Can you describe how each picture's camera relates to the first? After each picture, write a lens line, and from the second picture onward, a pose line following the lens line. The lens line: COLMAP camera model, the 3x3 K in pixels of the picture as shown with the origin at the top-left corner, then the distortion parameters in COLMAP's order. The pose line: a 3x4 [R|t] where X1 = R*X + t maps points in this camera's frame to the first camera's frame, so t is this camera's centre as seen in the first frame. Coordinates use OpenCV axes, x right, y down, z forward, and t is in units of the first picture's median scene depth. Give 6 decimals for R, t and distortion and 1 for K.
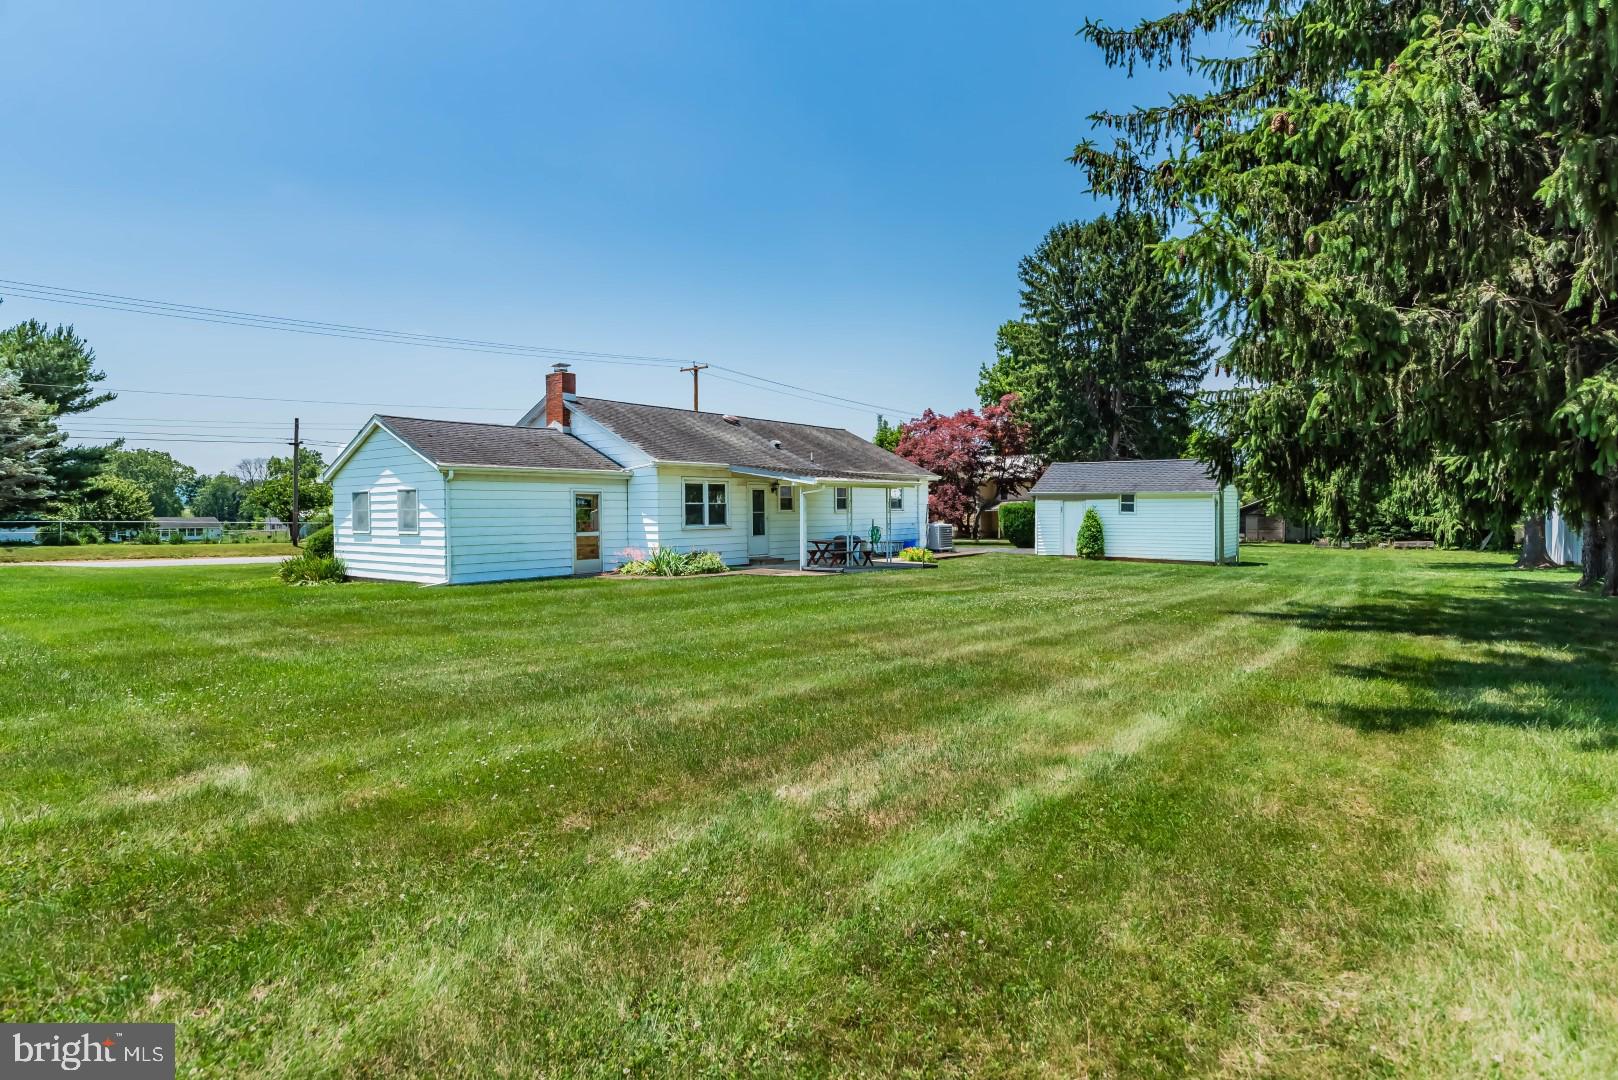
lens RADIAL K [[789.5, 0, 819.2], [0, 789.5, 540.1], [0, 0, 1]] dist [0.000280, 0.000394]
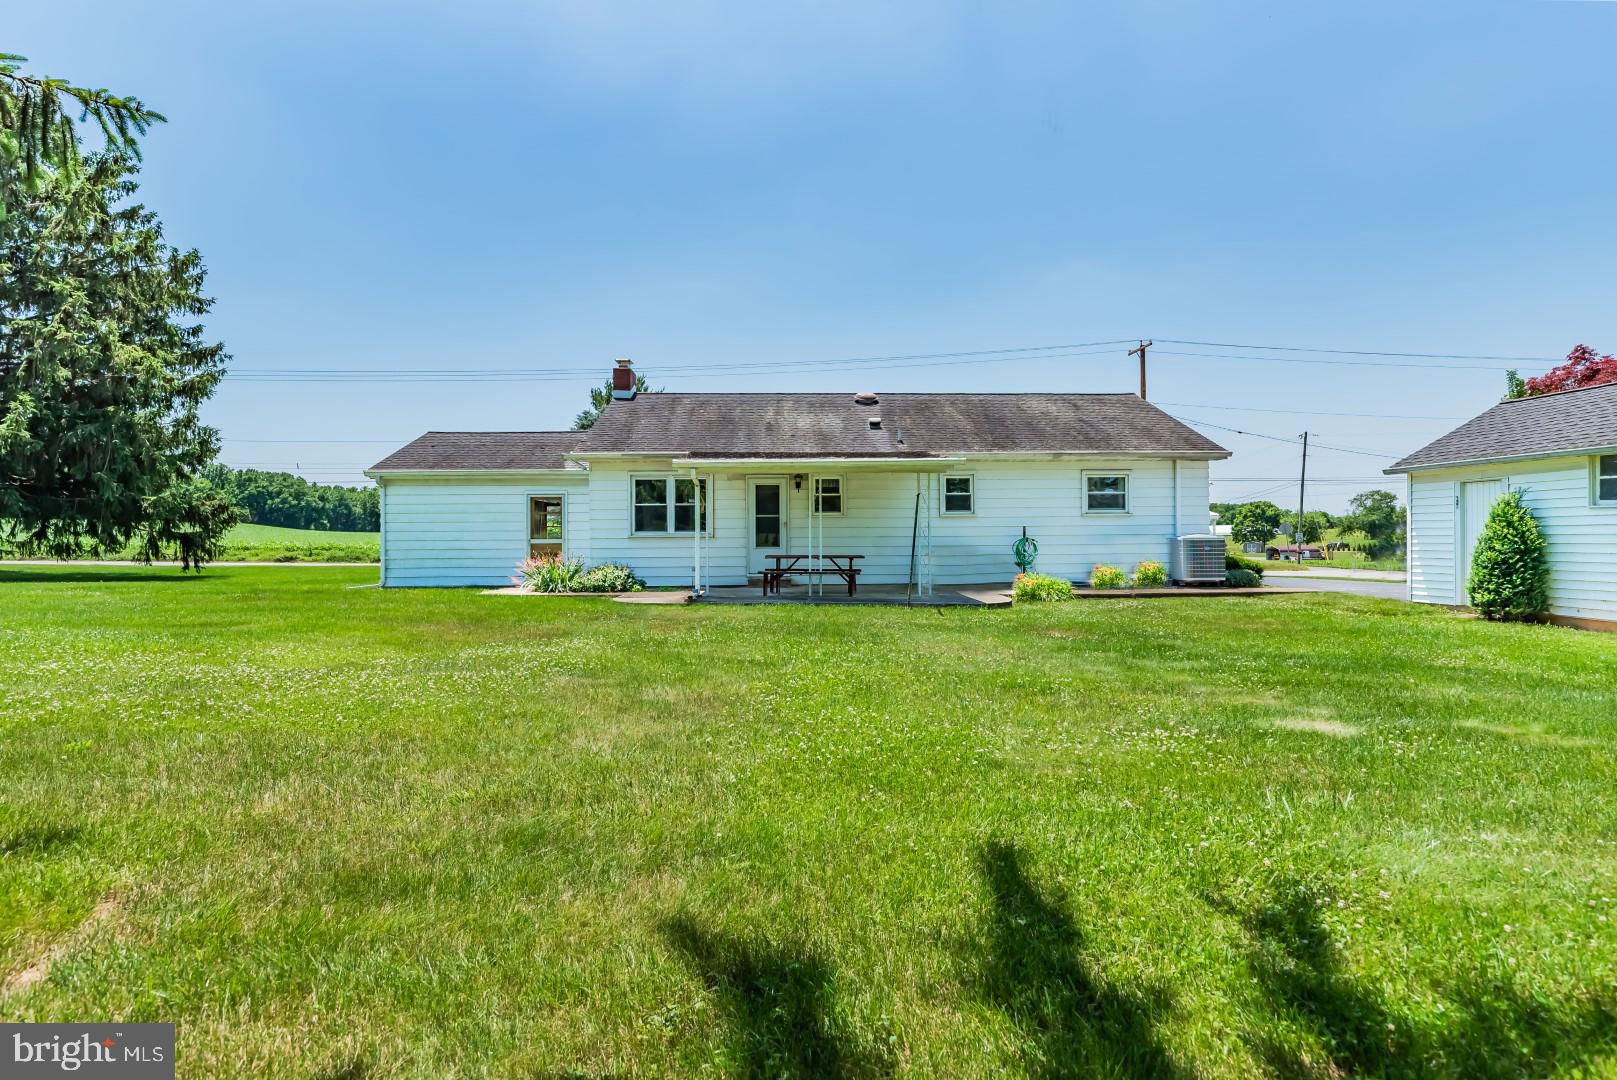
lens RADIAL K [[789.0, 0, 810.3], [0, 789.0, 538.5], [0, 0, 1]] dist [0.000280, 0.000394]
pose [[0.661847, 0.000270, -0.749639, 0.520205], [-0.027718, 0.999325, -0.024112, 0.002409], [0.749126, 0.036737, 0.661408, 0.569057]]
